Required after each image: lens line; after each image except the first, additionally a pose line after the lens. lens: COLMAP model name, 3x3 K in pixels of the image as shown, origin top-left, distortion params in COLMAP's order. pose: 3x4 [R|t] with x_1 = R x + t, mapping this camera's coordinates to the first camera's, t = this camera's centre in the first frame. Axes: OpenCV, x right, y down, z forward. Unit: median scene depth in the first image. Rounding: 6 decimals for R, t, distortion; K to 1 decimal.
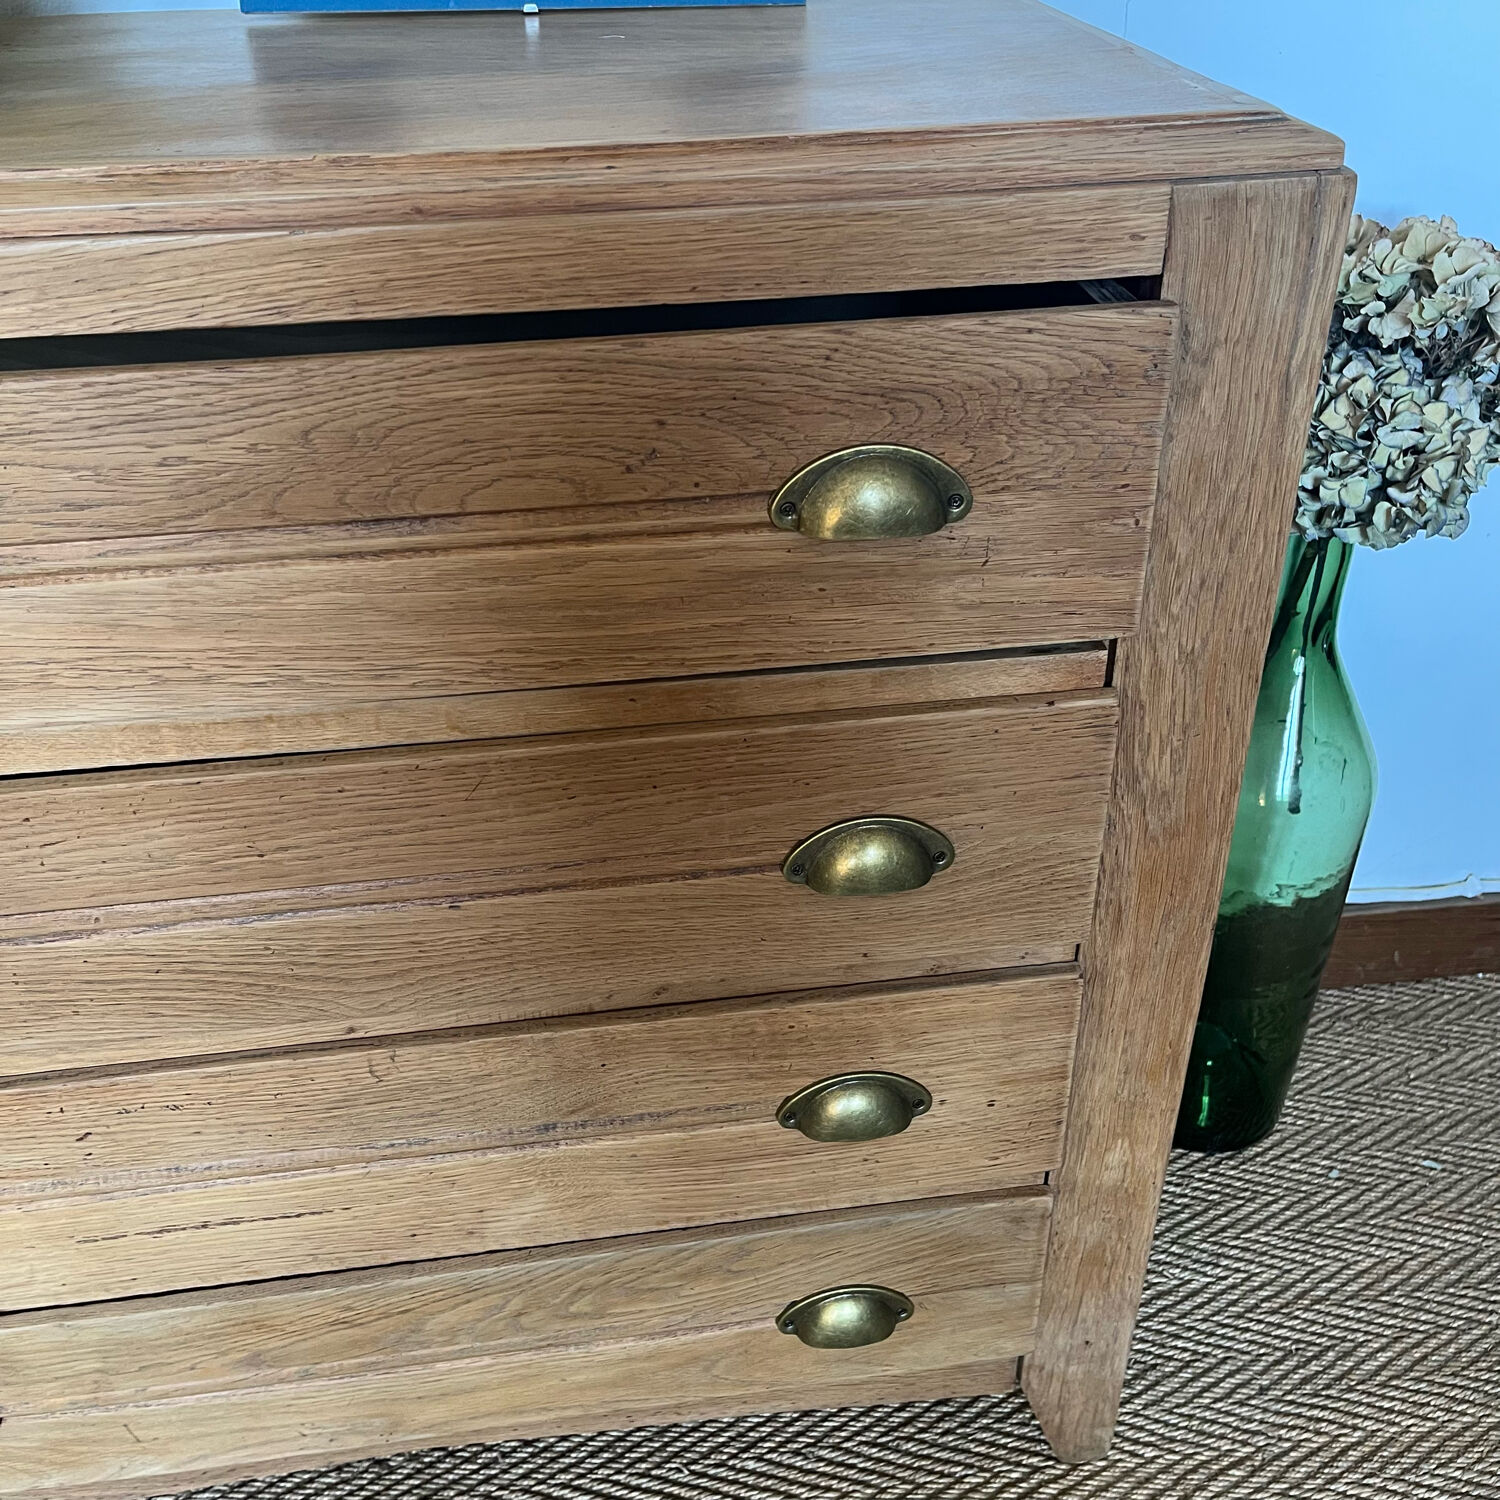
lens RADIAL K [[1532.7, 0, 749.2], [0, 1532.7, 731.7], [0, 0, 1]] dist [0.022192, 0.000000]
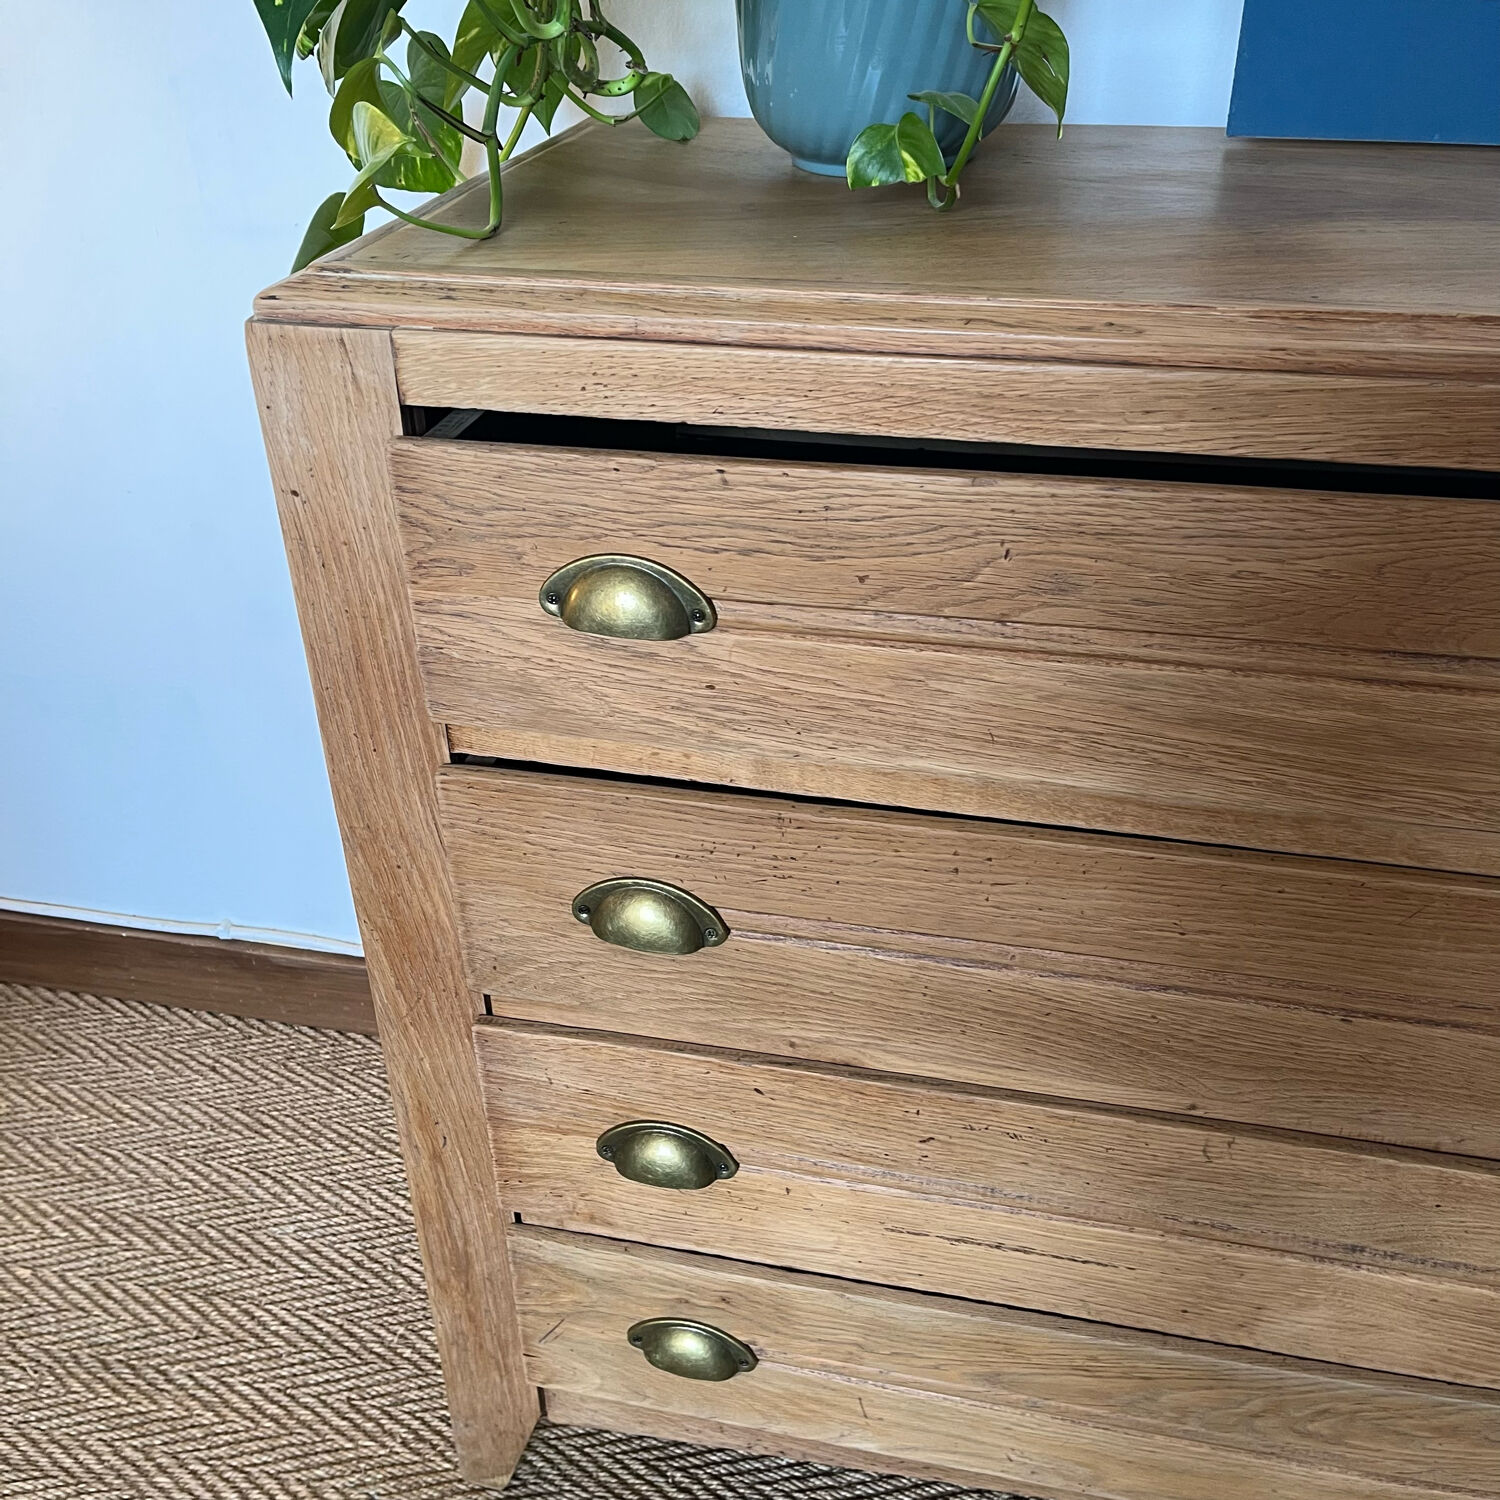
lens RADIAL K [[1526.2, 0, 732.4], [0, 1526.2, 736.9], [0, 0, 1]] dist [0.030348, 0.000000]
pose [[0.935727, 0.175899, -0.305737, -0.262442], [-0.183171, 0.983068, 0.004978, -0.001631], [0.301436, 0.051344, 0.952103, -0.097880]]
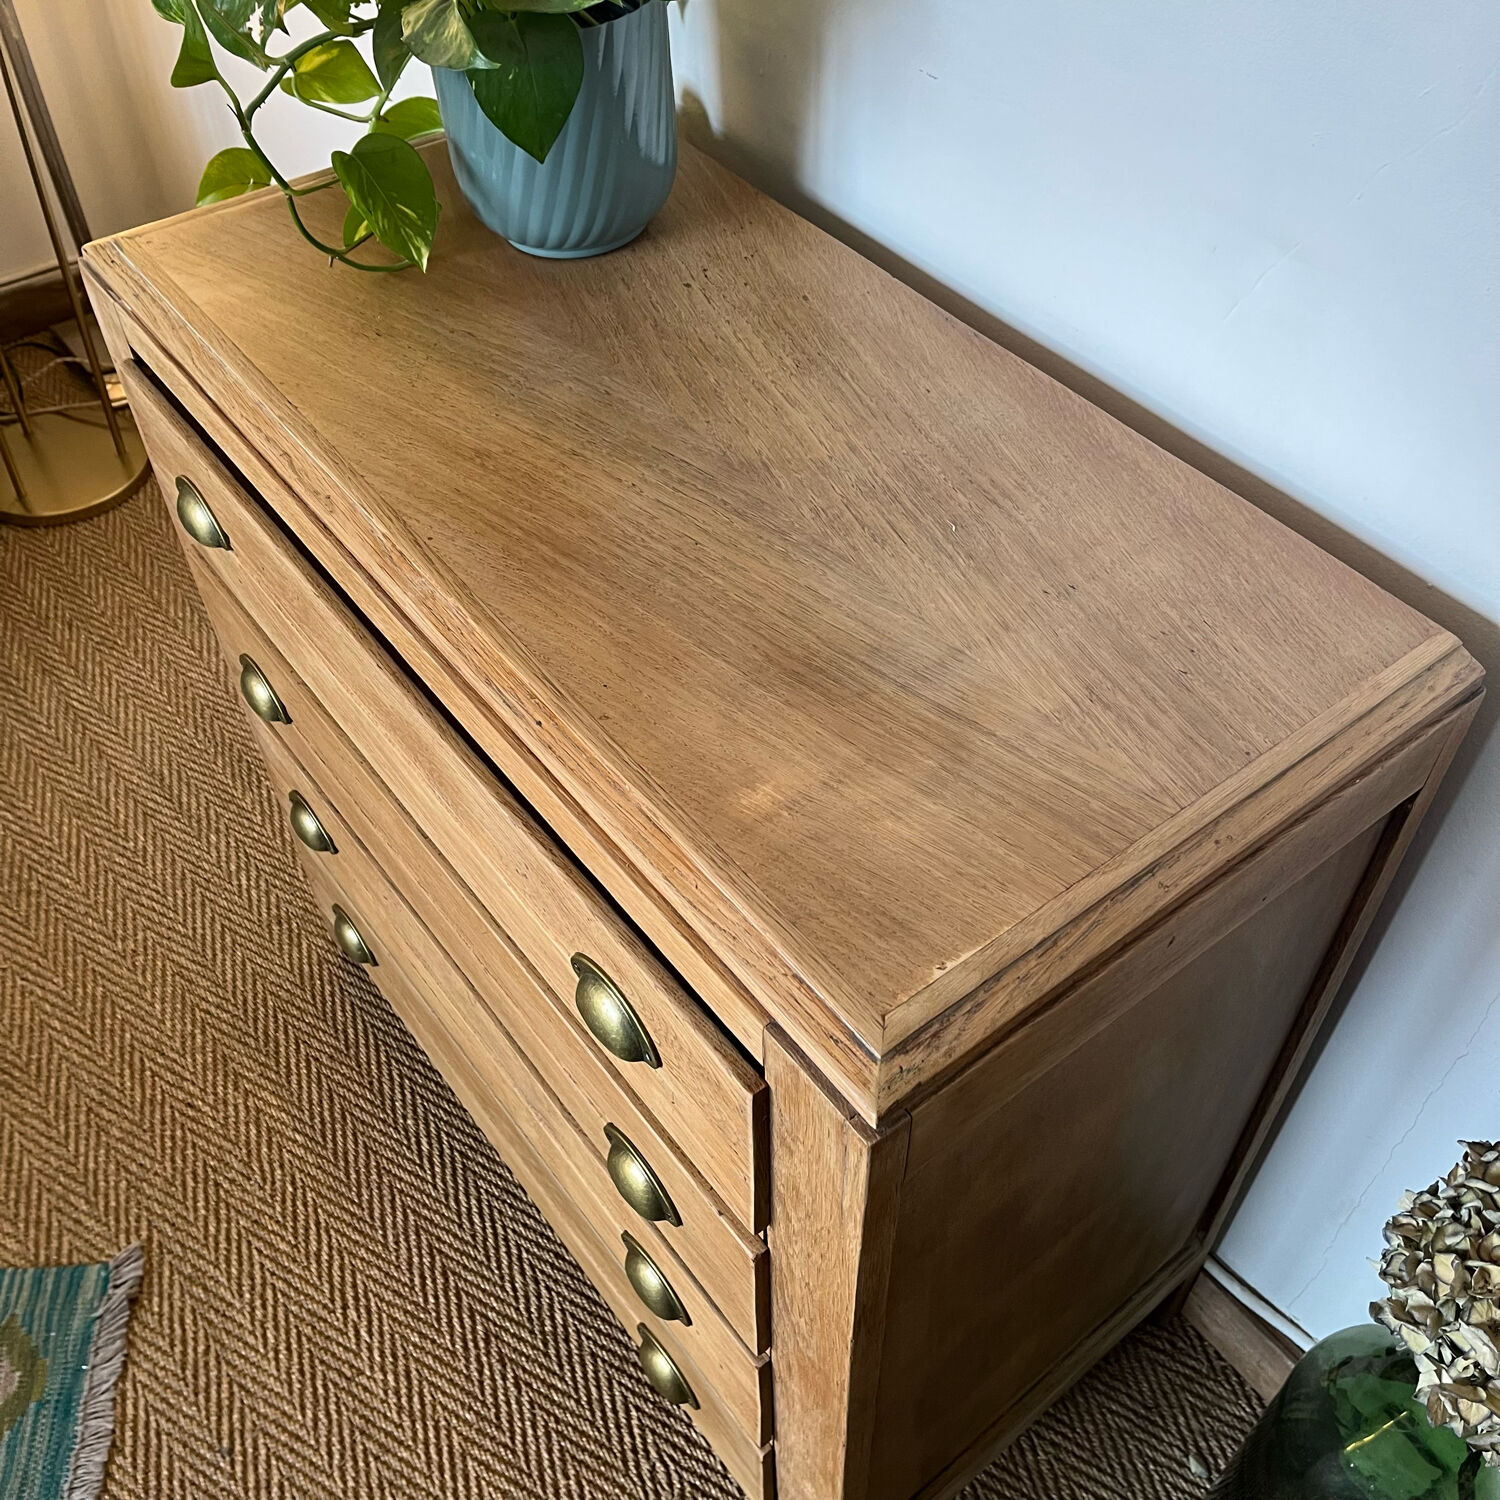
lens RADIAL K [[1526.2, 0, 766.5], [0, 1526.2, 735.1], [0, 0, 1]] dist [0.030348, 0.000000]
pose [[0.509059, 0.644450, -0.570565, 0.584483], [-0.472950, 0.763275, 0.440148, -0.762273], [0.719151, 0.045787, 0.693344, 0.123405]]
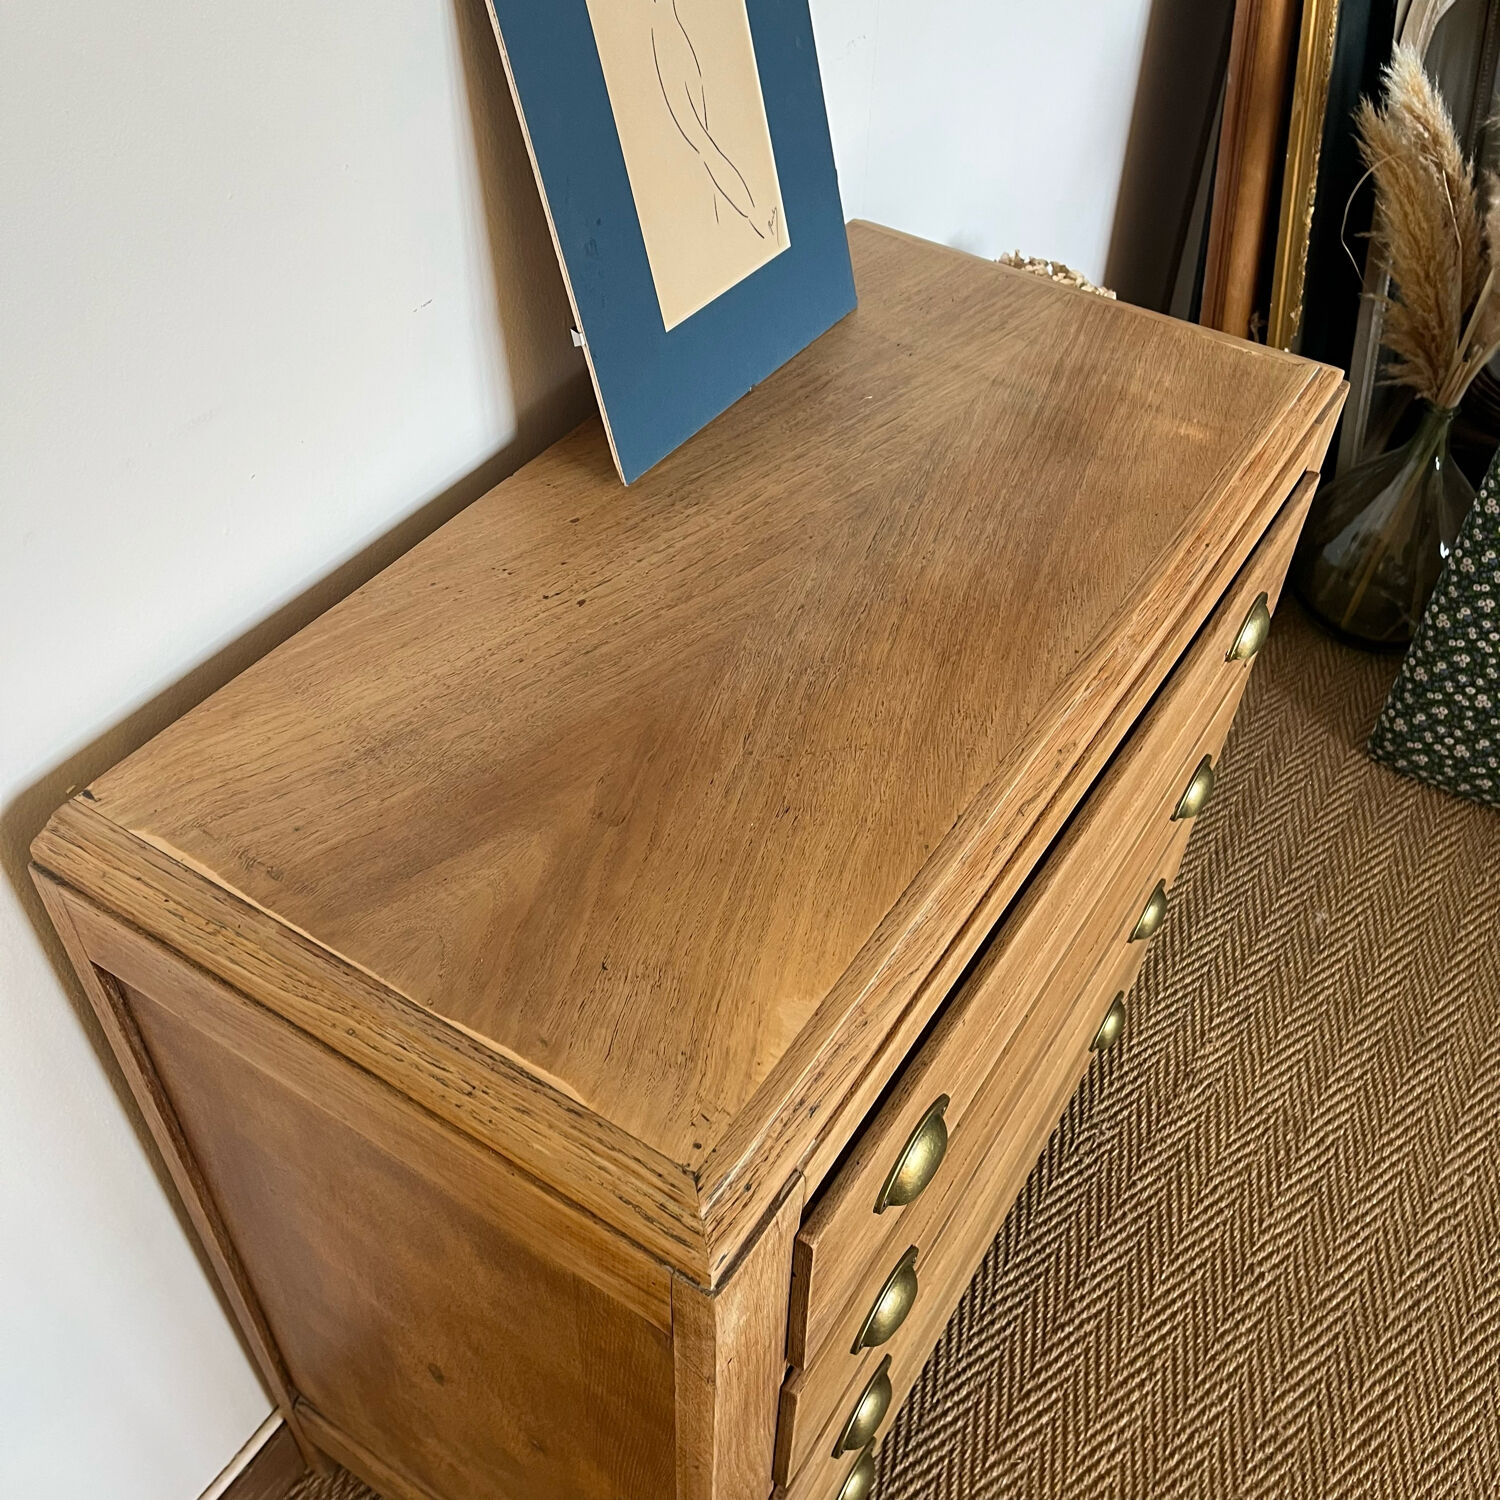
lens RADIAL K [[1526.2, 0, 777.0], [0, 1526.2, 730.9], [0, 0, 1]] dist [0.030348, 0.000000]
pose [[0.634230, -0.515270, 0.576411, -1.119857], [0.377381, 0.857014, 0.350872, -0.715947], [-0.674786, -0.005008, 0.737997, -0.003605]]
